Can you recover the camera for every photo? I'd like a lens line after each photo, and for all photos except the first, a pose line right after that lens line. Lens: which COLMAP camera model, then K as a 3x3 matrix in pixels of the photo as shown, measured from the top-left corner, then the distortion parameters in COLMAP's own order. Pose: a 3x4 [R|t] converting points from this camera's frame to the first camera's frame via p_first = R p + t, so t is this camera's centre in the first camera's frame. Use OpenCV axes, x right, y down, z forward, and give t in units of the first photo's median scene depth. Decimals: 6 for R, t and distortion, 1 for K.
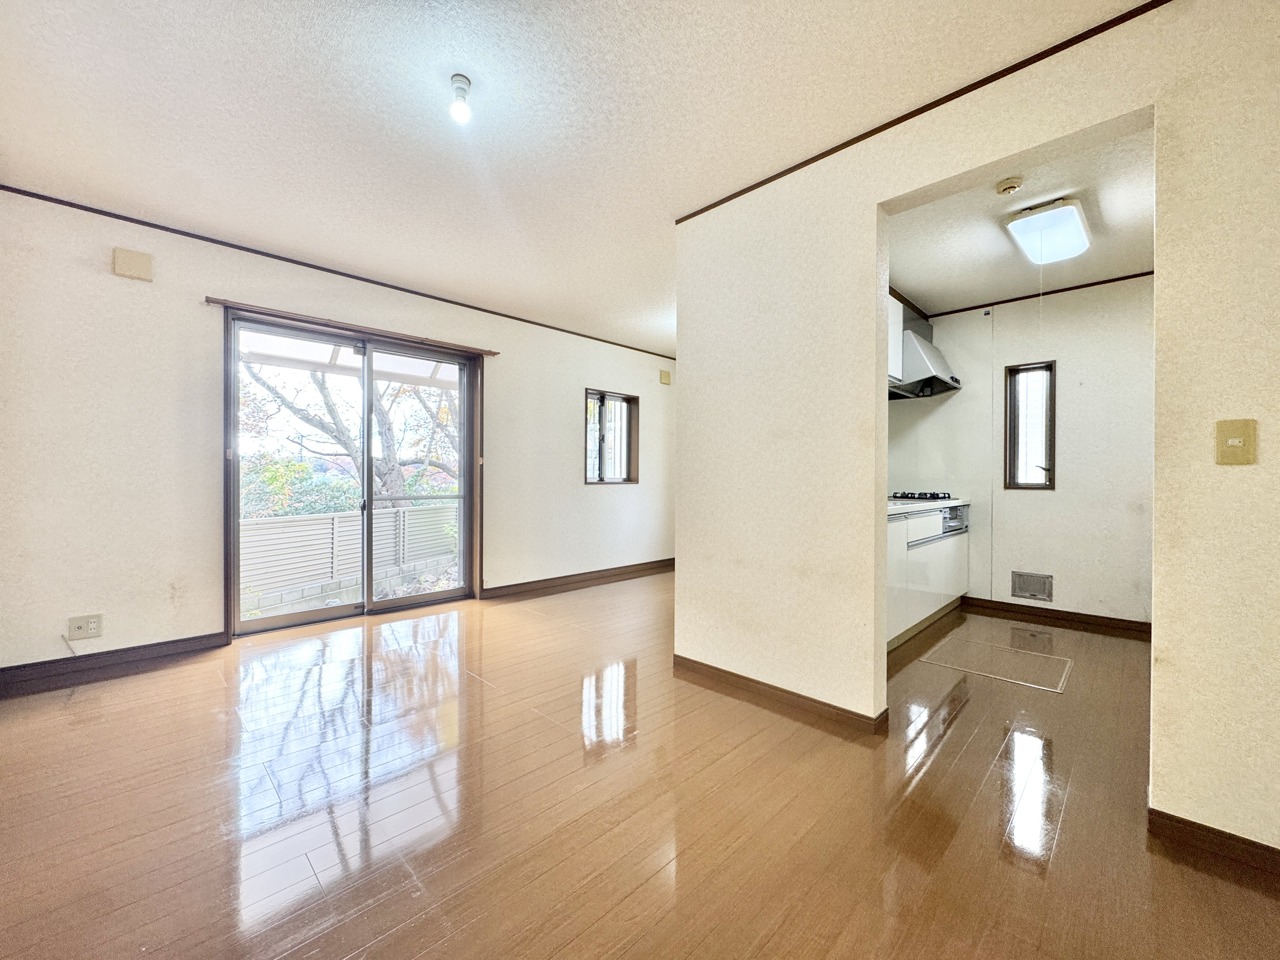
lens RADIAL K [[512.1, 0, 640.0], [0, 512.1, 480.0], [0, 0, 1]] dist [-0.003650, -0.000495]
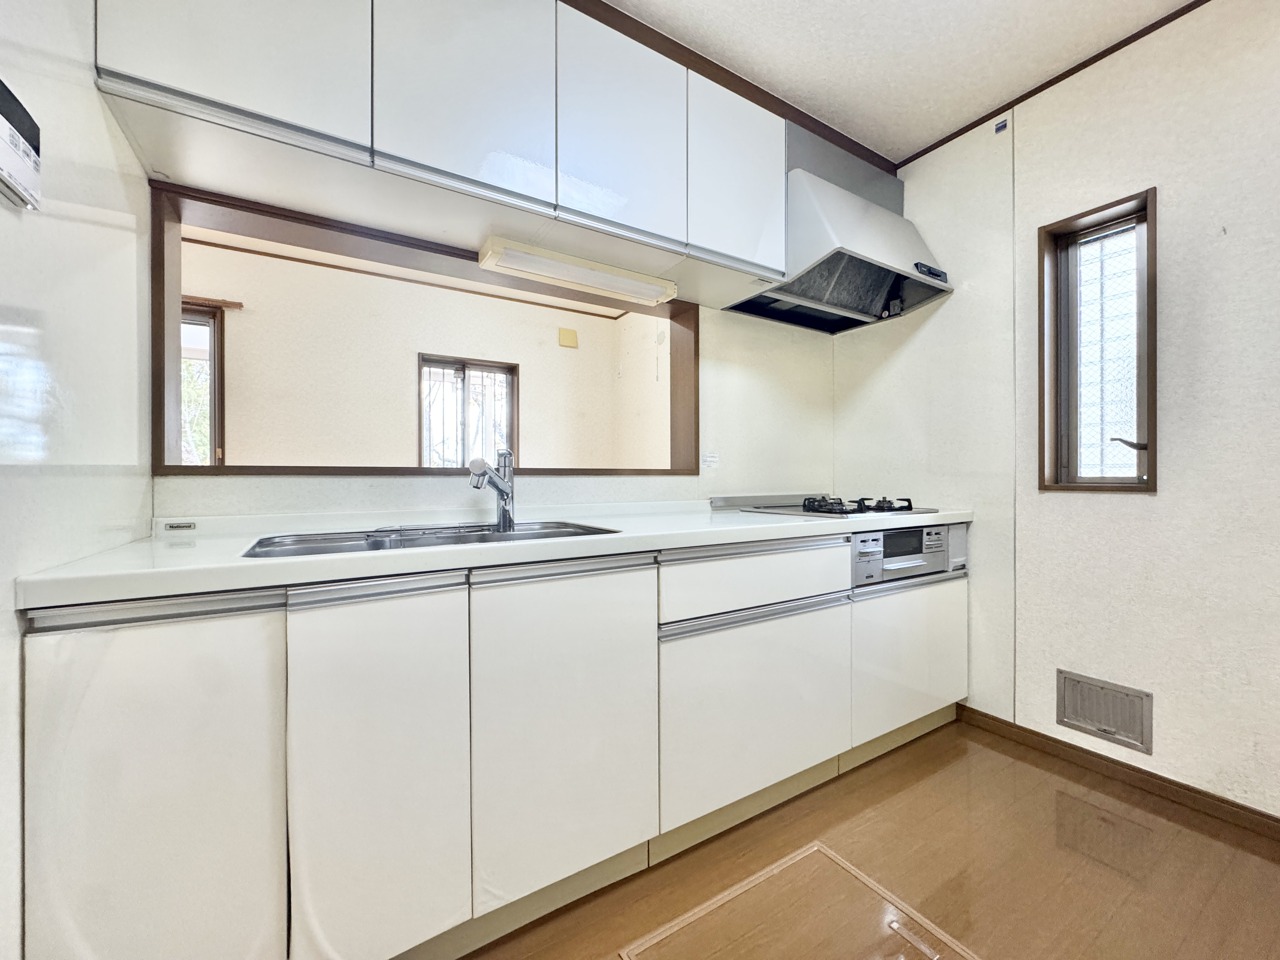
lens RADIAL K [[512.1, 0, 640.0], [0, 512.1, 480.0], [0, 0, 1]] dist [-0.003650, -0.000495]
pose [[0.973043, -0.006883, -0.230521, 0.461220], [0.006822, 0.999976, -0.001062, 0.005729], [0.230523, -0.000539, 0.973067, 0.457453]]
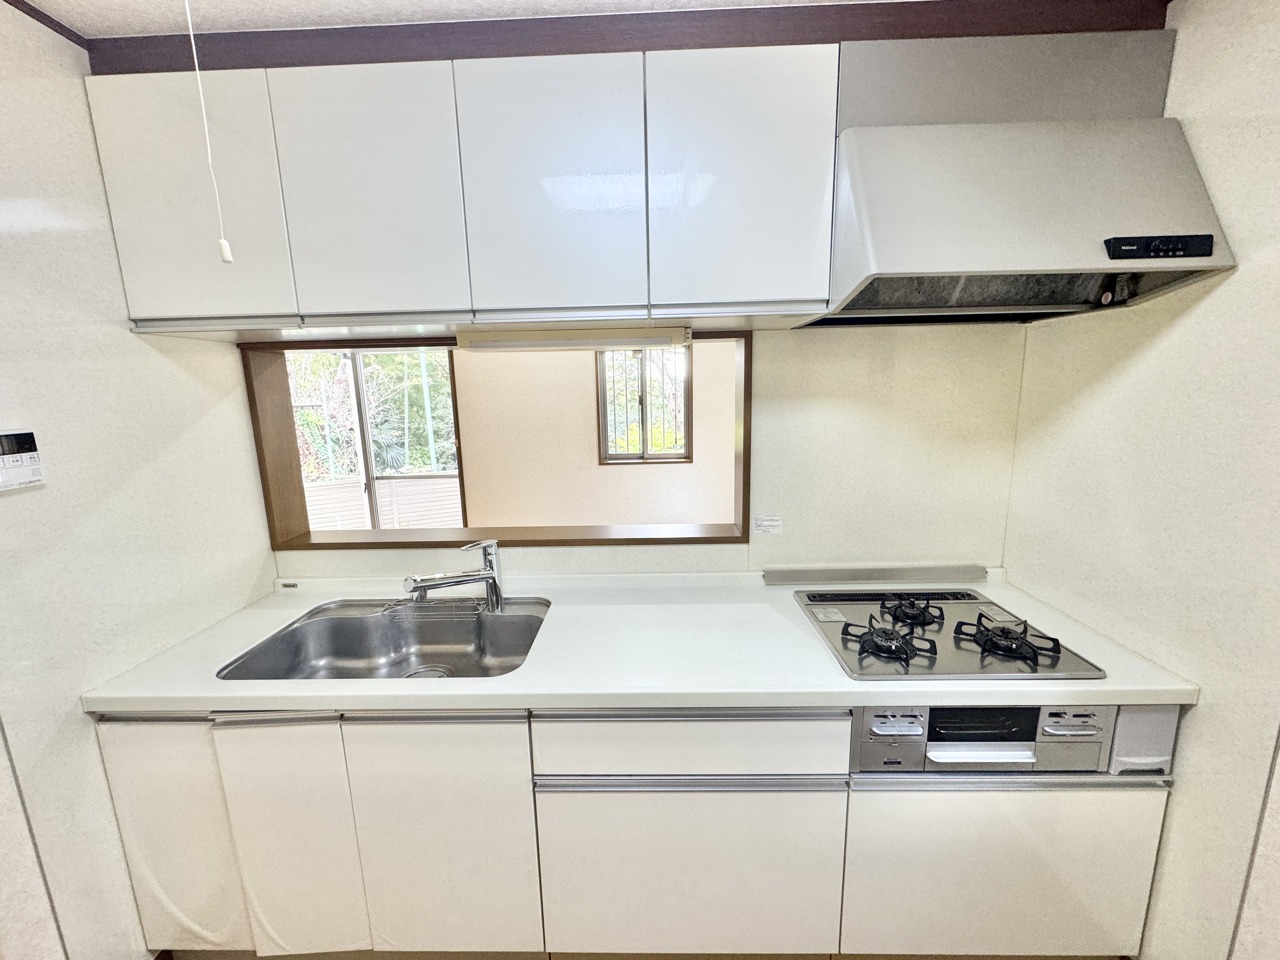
lens RADIAL K [[502.4, 0, 640.0], [0, 502.4, 480.0], [0, 0, 1]] dist [-0.001673, -0.000096]
pose [[0.688588, 0.107330, -0.717166, 0.639886], [0.023796, 0.985109, 0.170278, -0.129579], [0.724762, -0.134317, 0.675780, 0.634163]]
